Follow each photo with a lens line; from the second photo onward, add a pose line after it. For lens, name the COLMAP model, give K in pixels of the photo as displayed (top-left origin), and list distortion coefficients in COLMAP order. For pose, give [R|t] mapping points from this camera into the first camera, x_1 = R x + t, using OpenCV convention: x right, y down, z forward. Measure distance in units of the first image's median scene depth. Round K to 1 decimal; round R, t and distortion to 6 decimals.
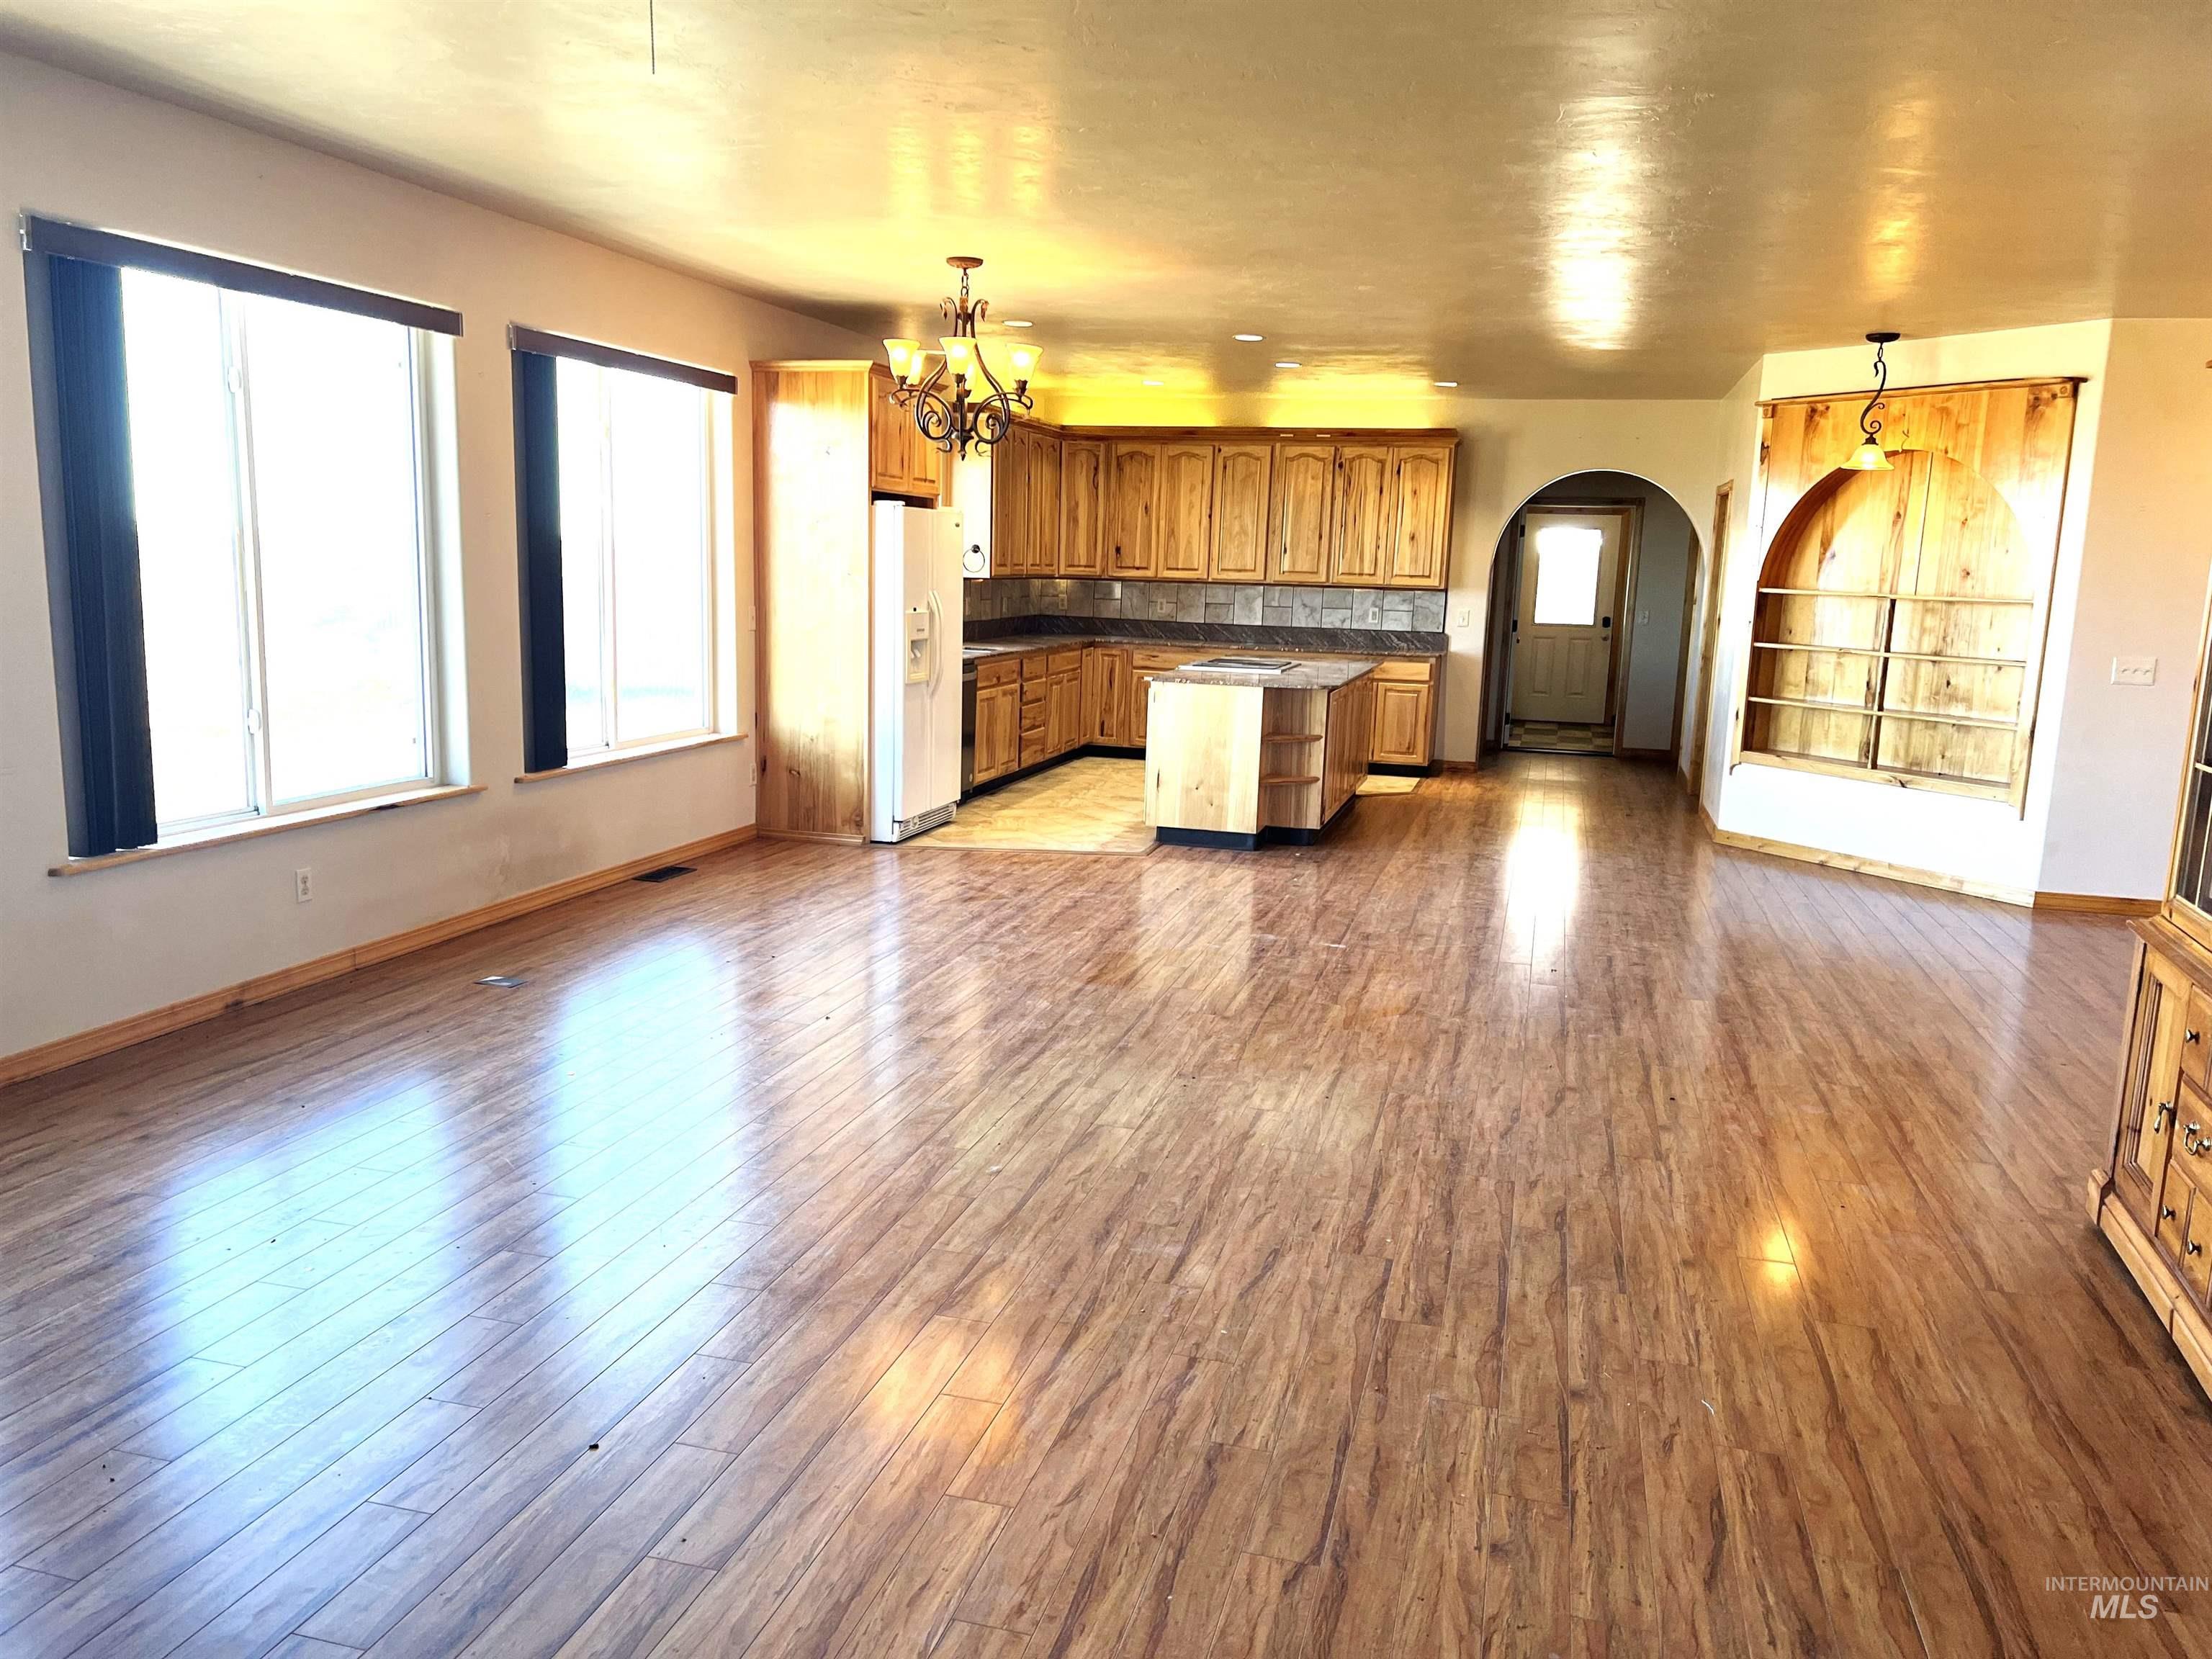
lens RADIAL K [[1656.6, 0, 1097.4], [0, 1656.6, 849.1], [0, 0, 1]] dist [0.058415, -0.069815]
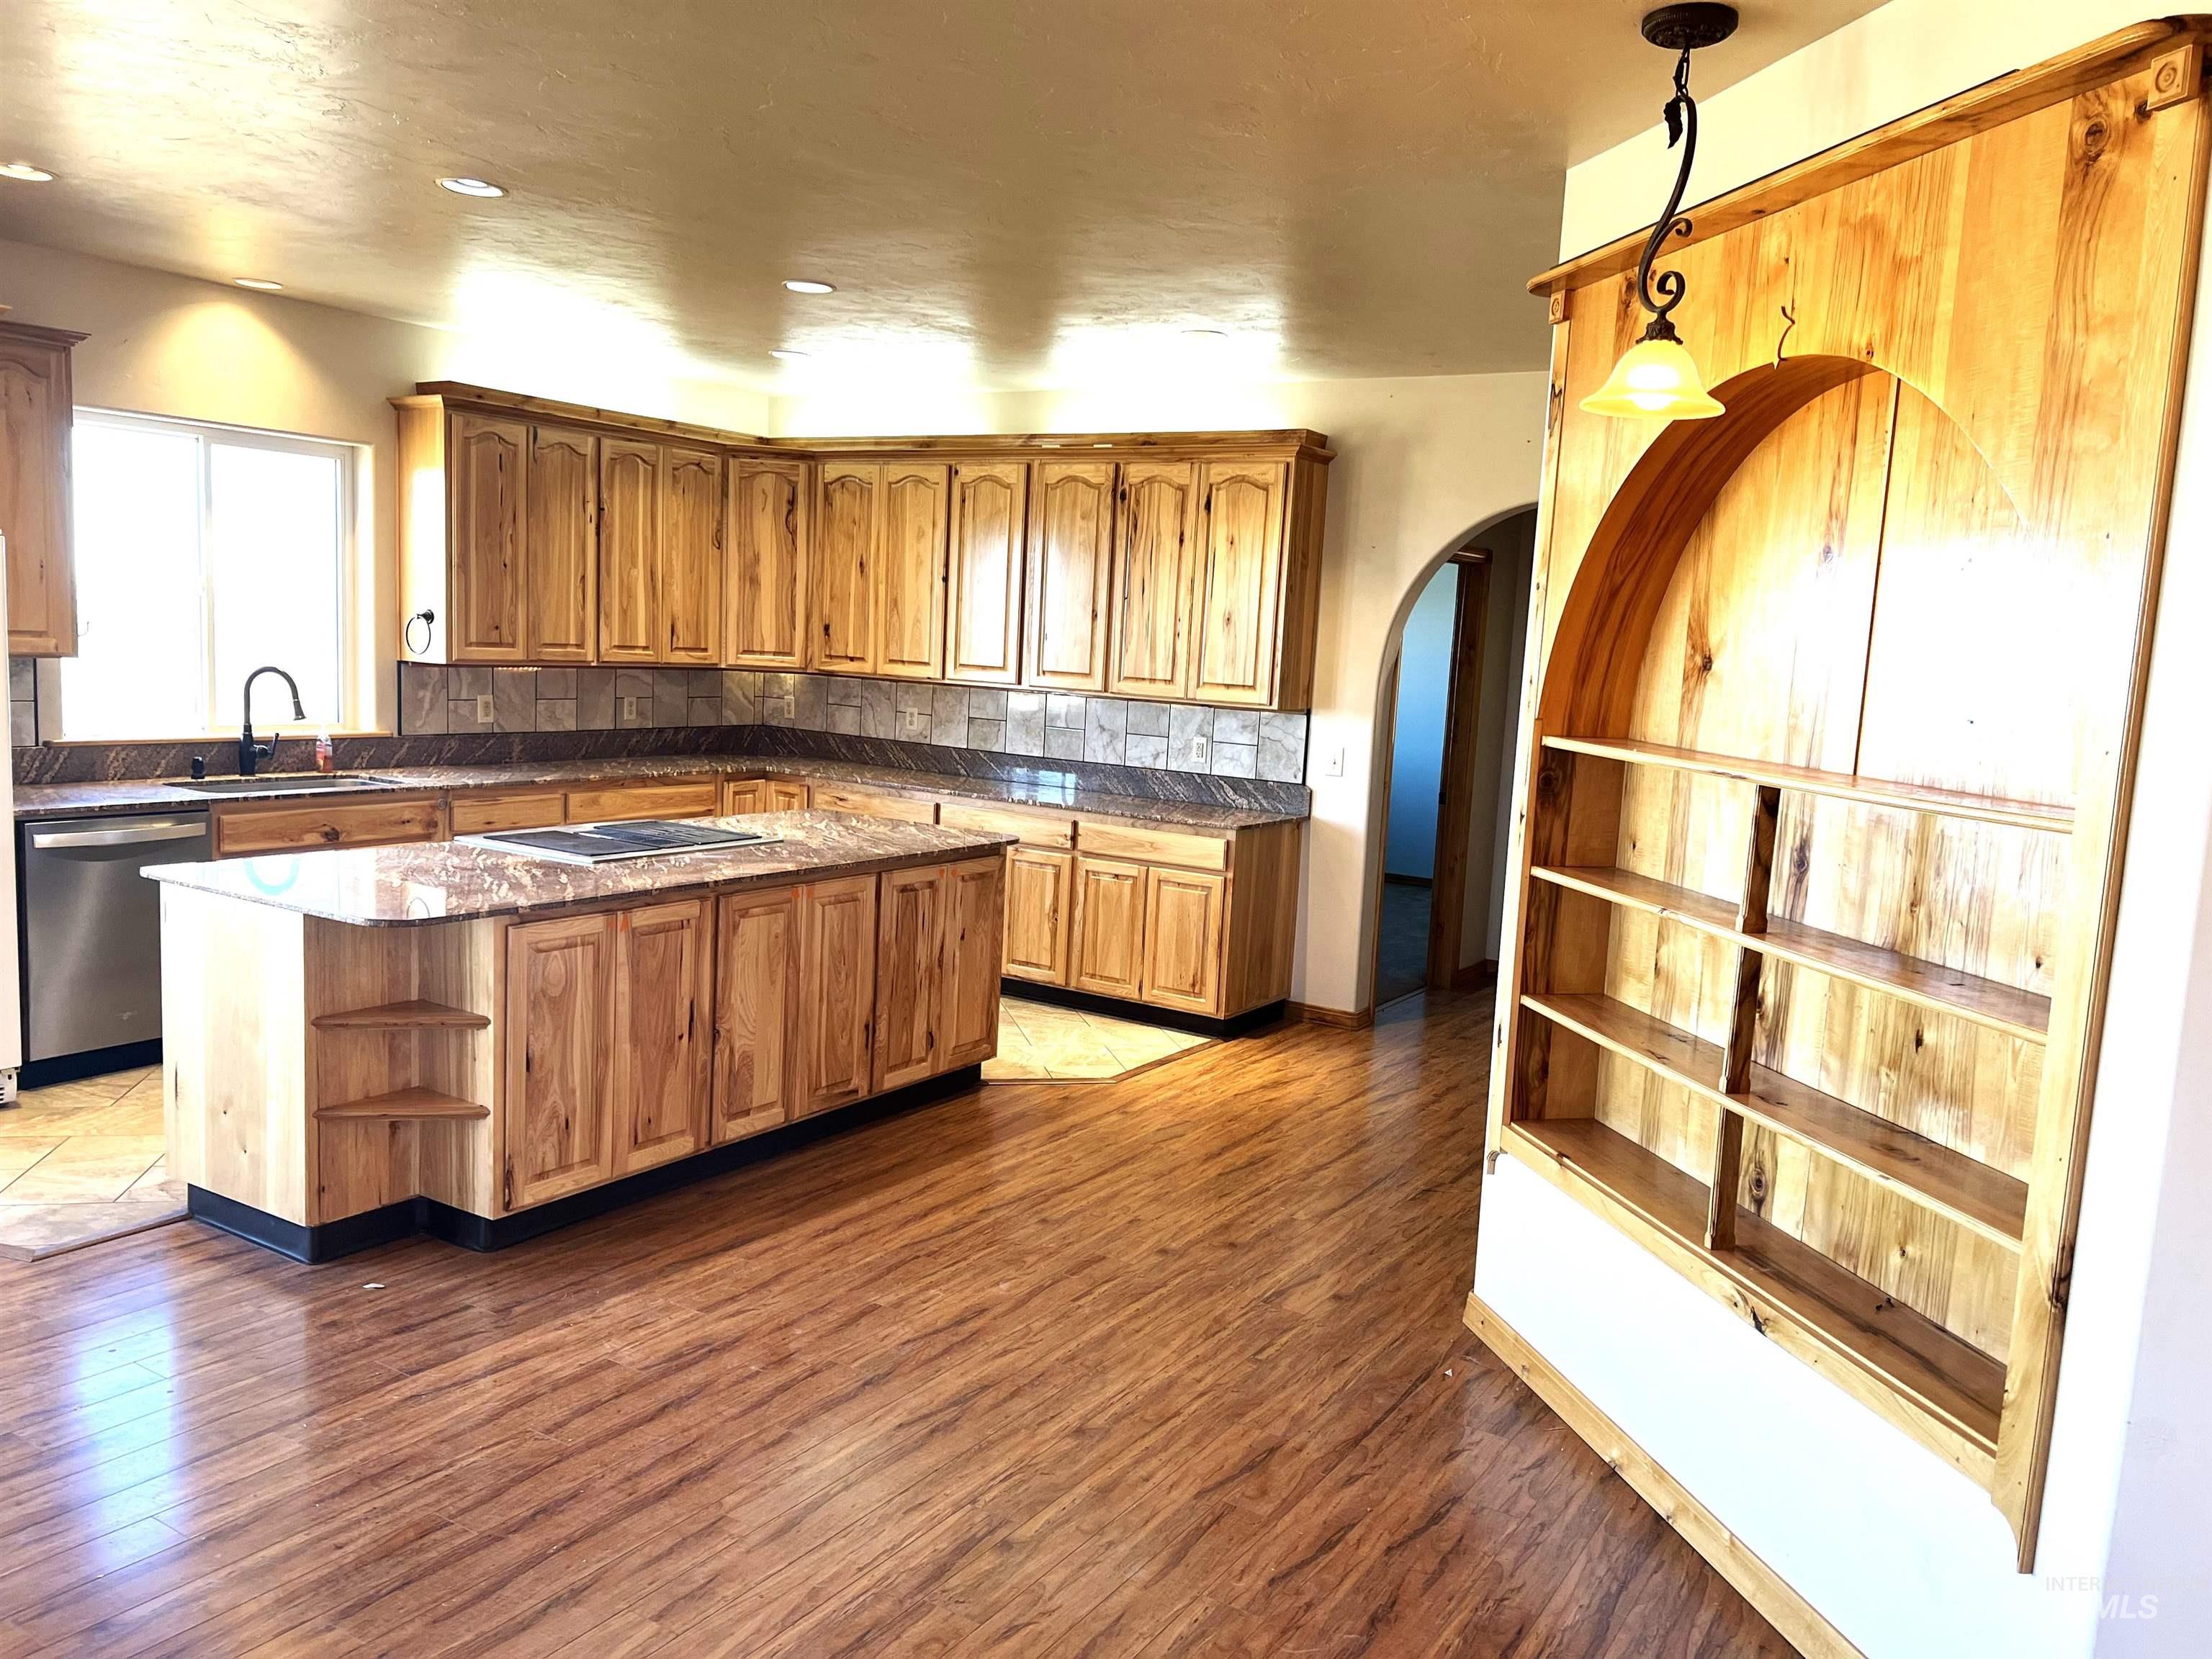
lens RADIAL K [[1656.6, 0, 1128.6], [0, 1656.6, 846.6], [0, 0, 1]] dist [0.058415, -0.069815]
pose [[0.960055, 0.055620, -0.274229, 0.435477], [-0.071903, 0.996173, -0.049682, -0.107256], [0.270416, 0.067415, 0.960380, 0.614272]]
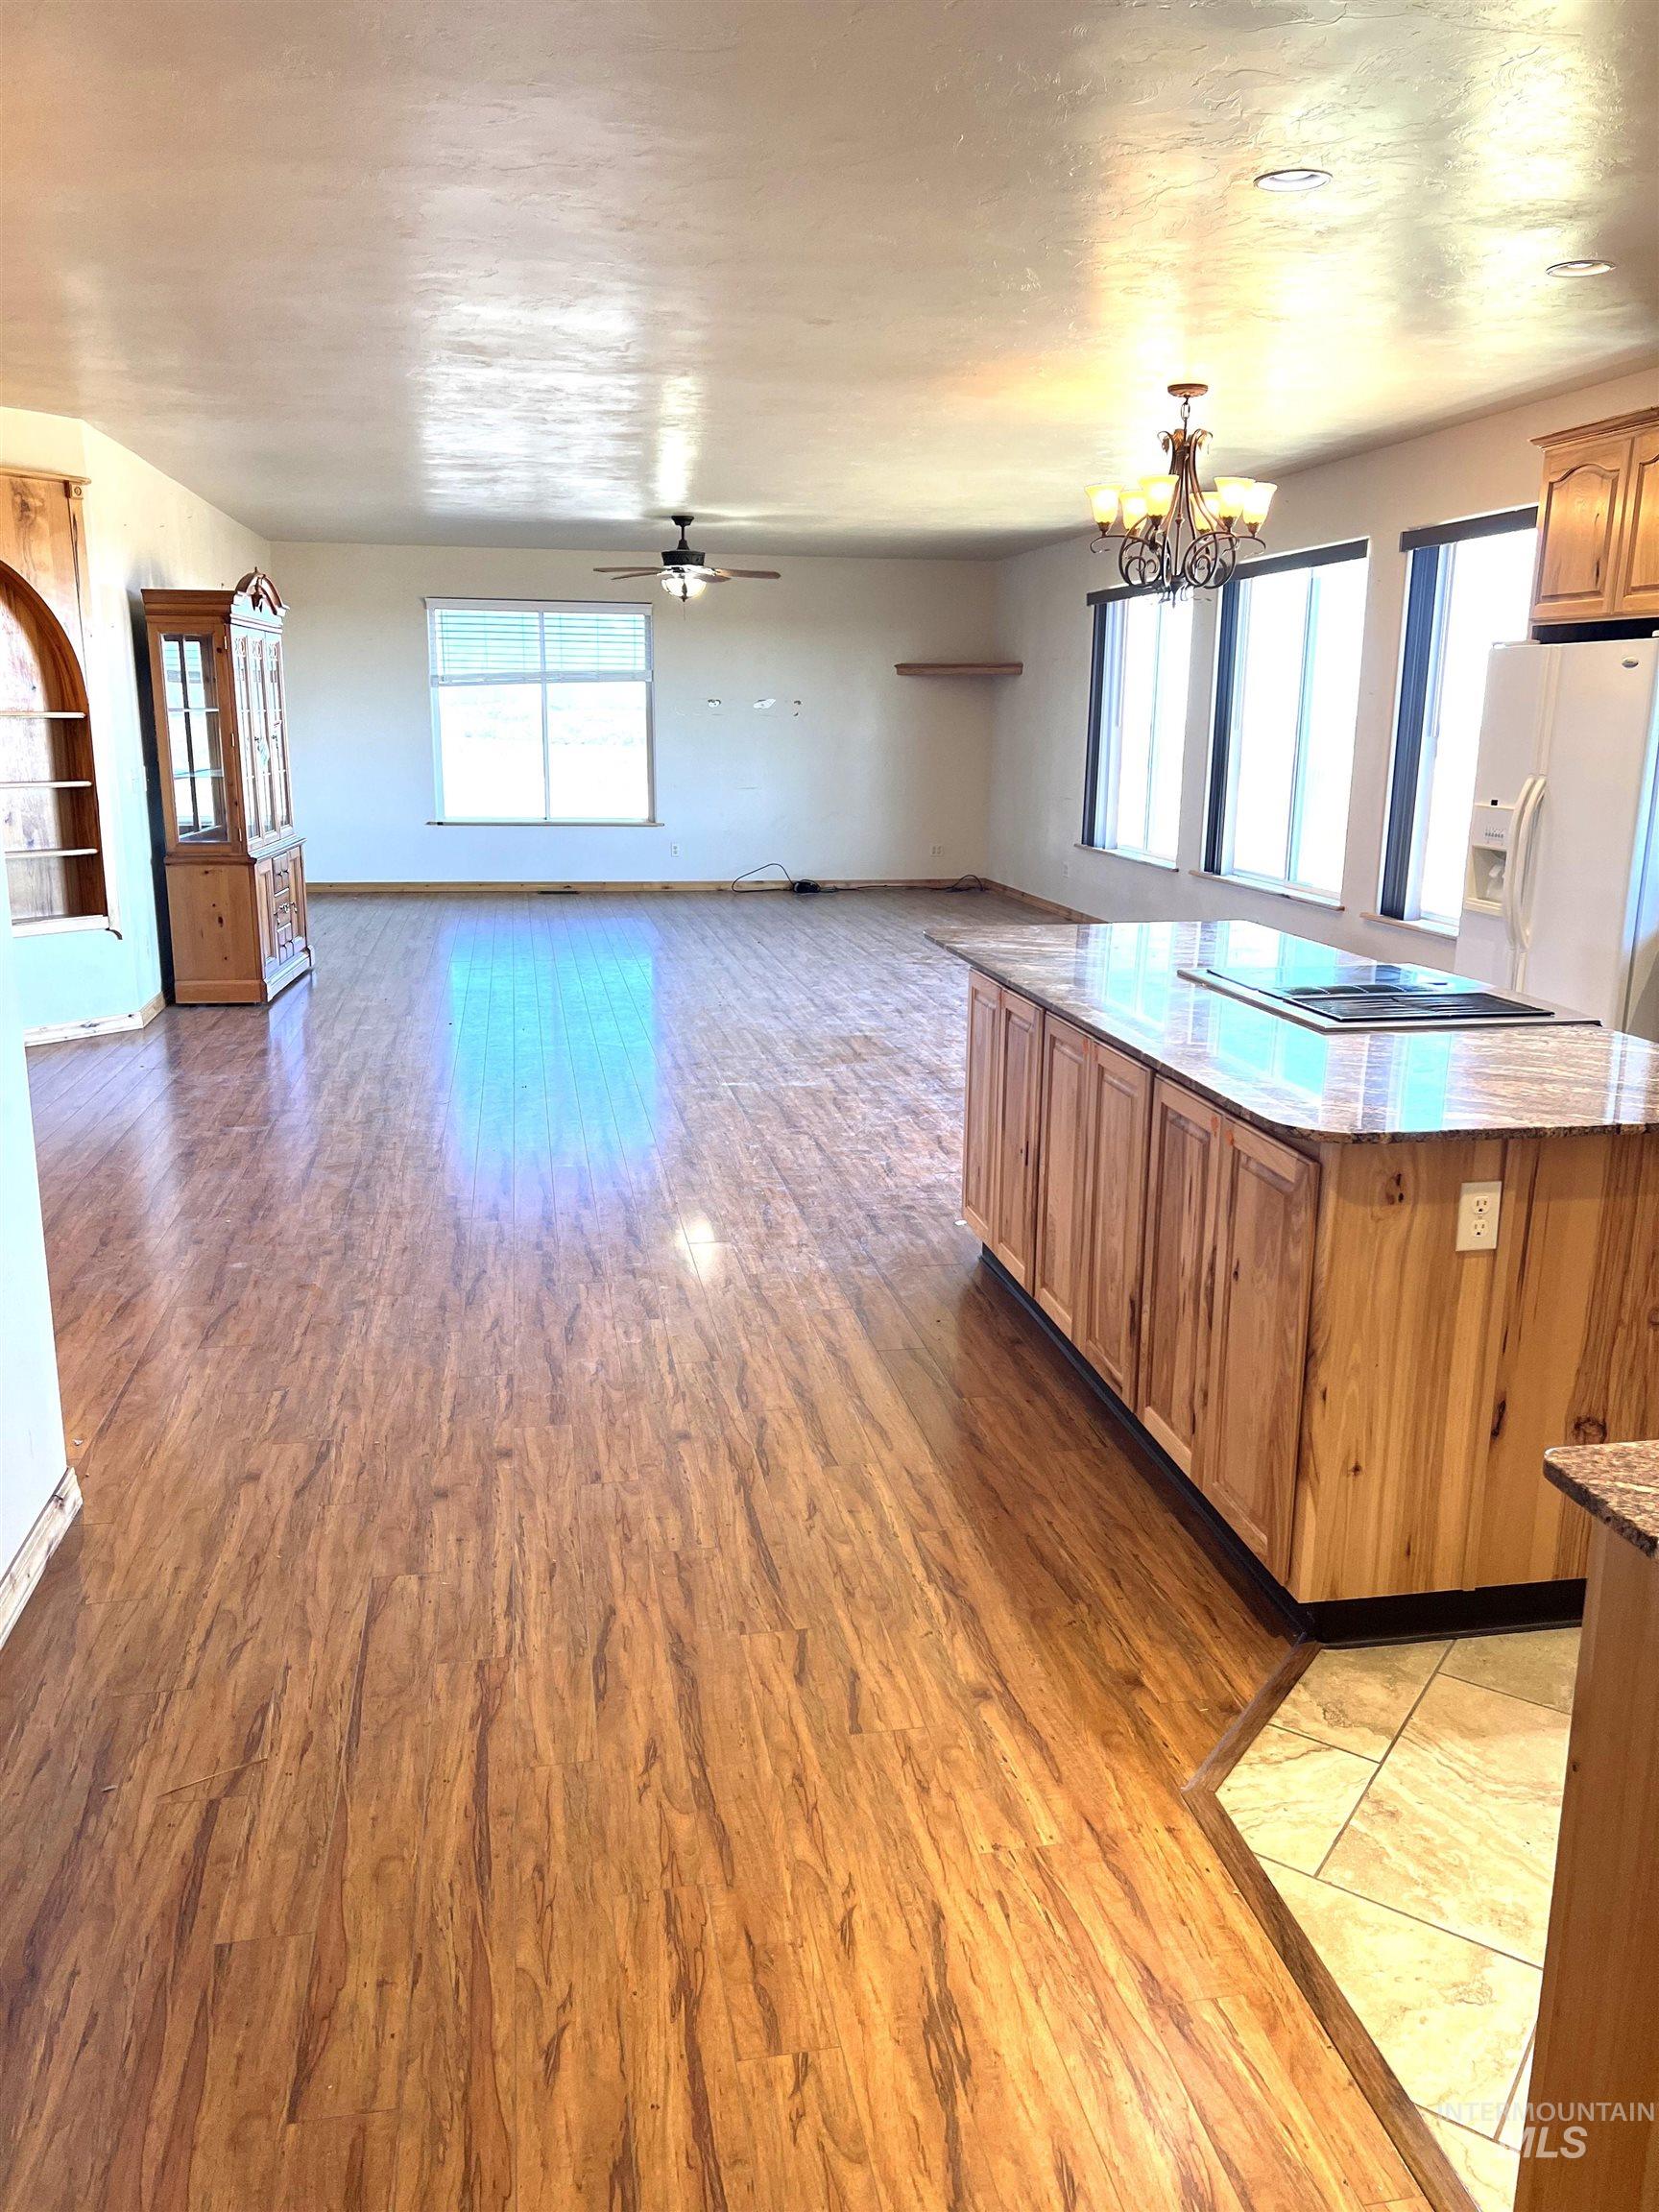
lens RADIAL K [[1656.6, 0, 827.8], [0, 1656.6, 1103.9], [0, 0, 1]] dist [0.058415, -0.069815]
pose [[-0.898989, 0.062551, -0.433481, 0.411153], [-0.113560, 0.922608, 0.368643, -0.241994], [0.422992, 0.380633, -0.822312, 1.439467]]
